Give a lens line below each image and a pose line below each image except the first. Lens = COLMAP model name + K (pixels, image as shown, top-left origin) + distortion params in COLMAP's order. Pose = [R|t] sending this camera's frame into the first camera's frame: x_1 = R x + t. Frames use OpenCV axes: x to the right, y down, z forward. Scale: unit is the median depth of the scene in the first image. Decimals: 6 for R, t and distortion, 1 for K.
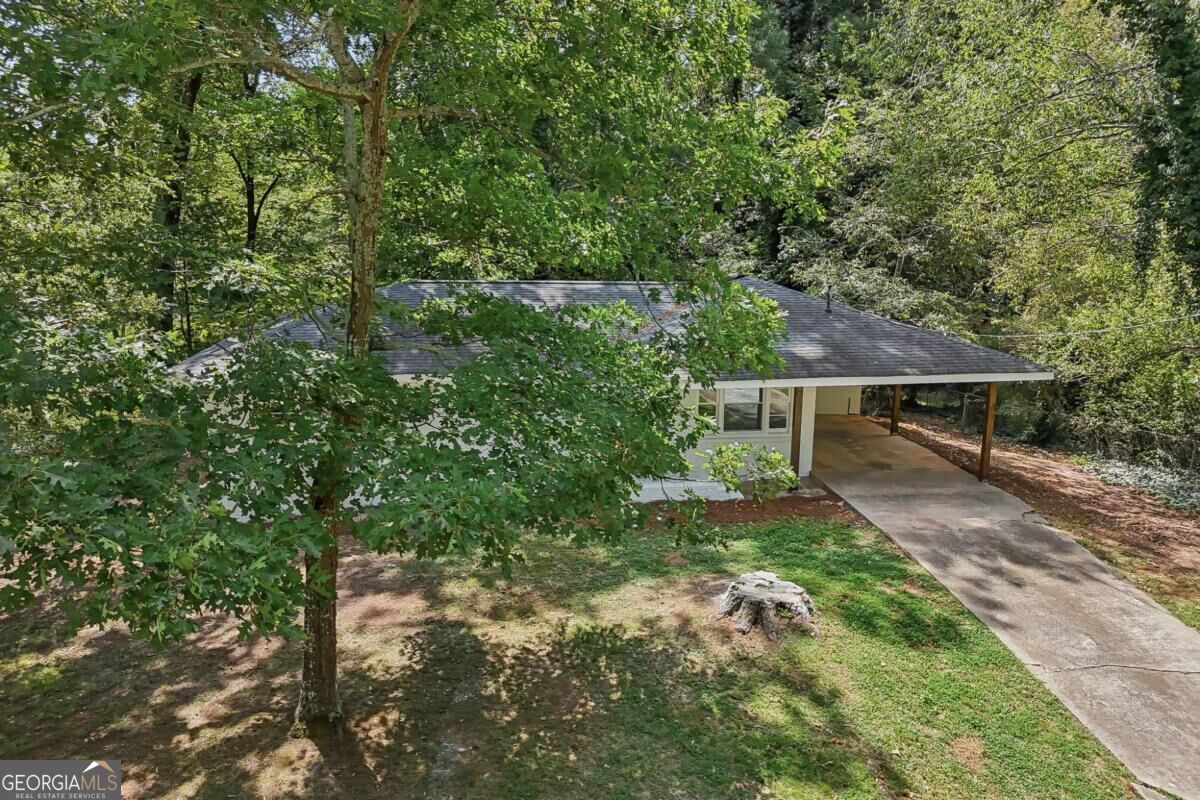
lens RADIAL K [[870.7, 0, 604.7], [0, 870.7, 402.9], [0, 0, 1]] dist [0.014365, -0.011902]
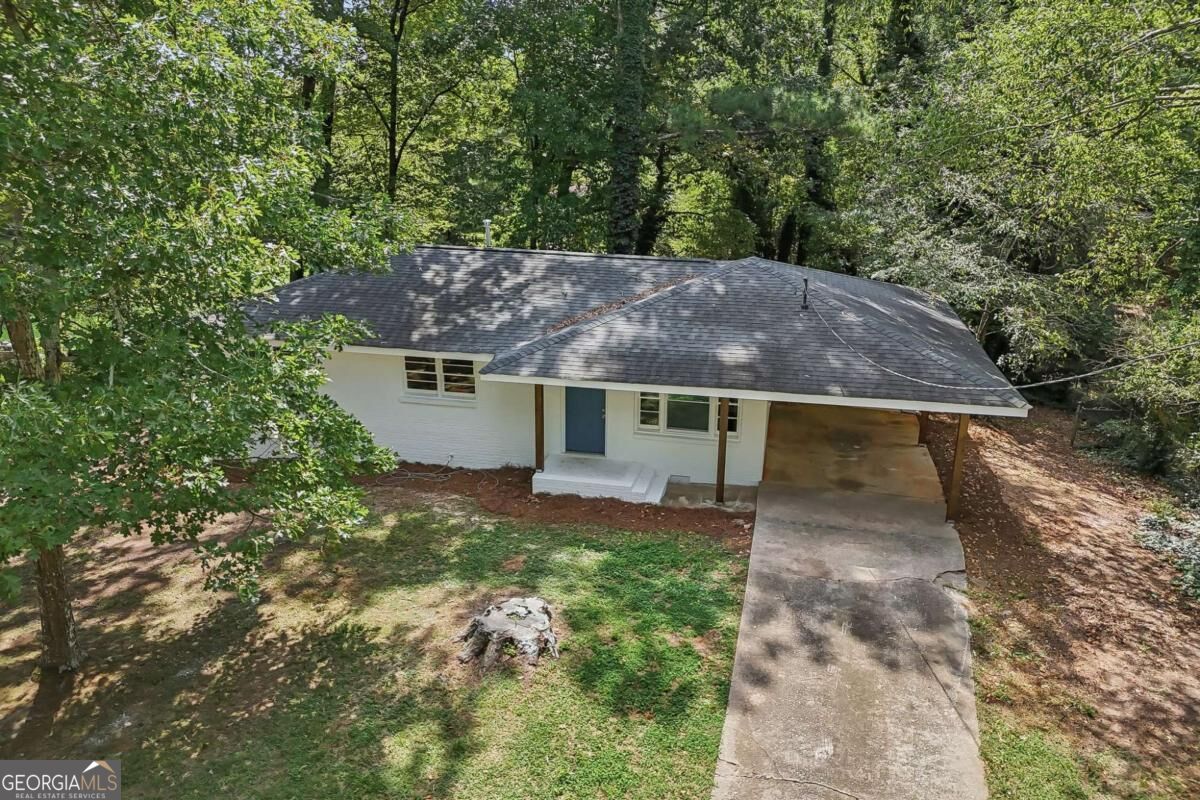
lens RADIAL K [[870.7, 0, 591.2], [0, 870.7, 391.2], [0, 0, 1]] dist [0.014365, -0.011902]
pose [[0.947093, 0.104805, -0.303364, 0.515264], [-0.081451, 0.992725, 0.088673, -0.127149], [0.310451, -0.059272, 0.948740, 0.113940]]
